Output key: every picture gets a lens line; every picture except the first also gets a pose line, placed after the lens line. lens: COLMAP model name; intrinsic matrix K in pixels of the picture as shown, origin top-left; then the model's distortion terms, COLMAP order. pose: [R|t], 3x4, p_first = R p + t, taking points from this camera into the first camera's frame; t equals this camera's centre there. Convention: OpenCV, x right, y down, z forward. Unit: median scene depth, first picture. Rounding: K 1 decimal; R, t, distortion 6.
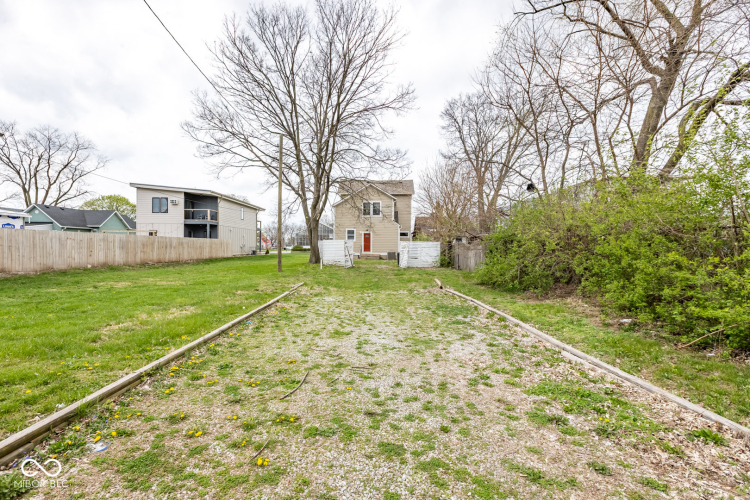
lens RADIAL K [[338.3, 0, 374.3], [0, 338.3, 249.4], [0, 0, 1]] dist [-0.013835, 0.010140]
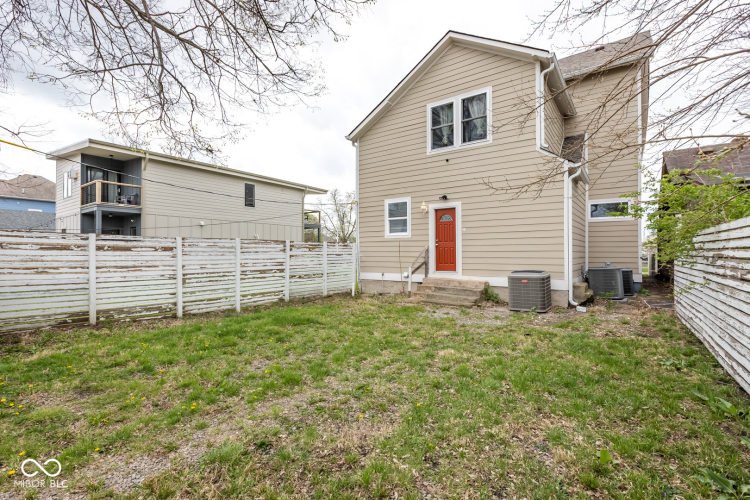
lens RADIAL K [[326.2, 0, 389.2], [0, 326.2, 249.6], [0, 0, 1]] dist [-0.012346, 0.009174]
pose [[0.850700, -0.015840, -0.525412, 0.095348], [0.003822, 0.999706, -0.023951, -0.006415], [0.525637, 0.018367, 0.850511, 0.820673]]
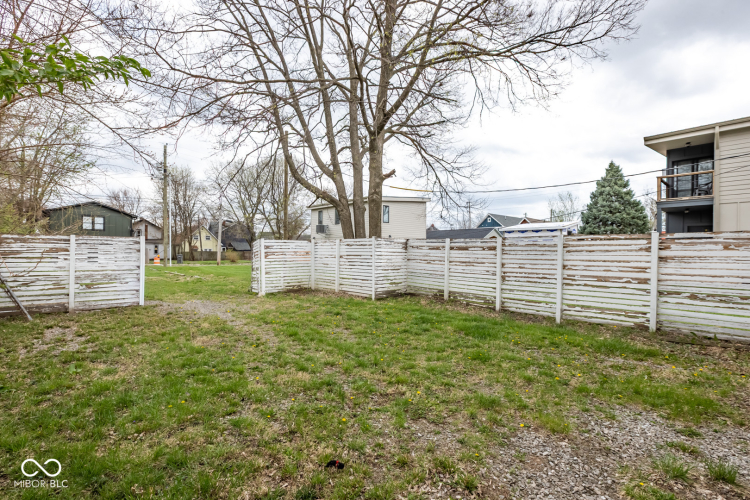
lens RADIAL K [[350.7, 0, 368.2], [0, 350.7, 251.1], [0, 0, 1]] dist [-0.001932, -0.000122]
pose [[-0.710360, -0.015473, -0.703669, 0.110256], [-0.020741, 0.999784, -0.001045, -0.008320], [0.703533, 0.013852, -0.710527, 1.048168]]
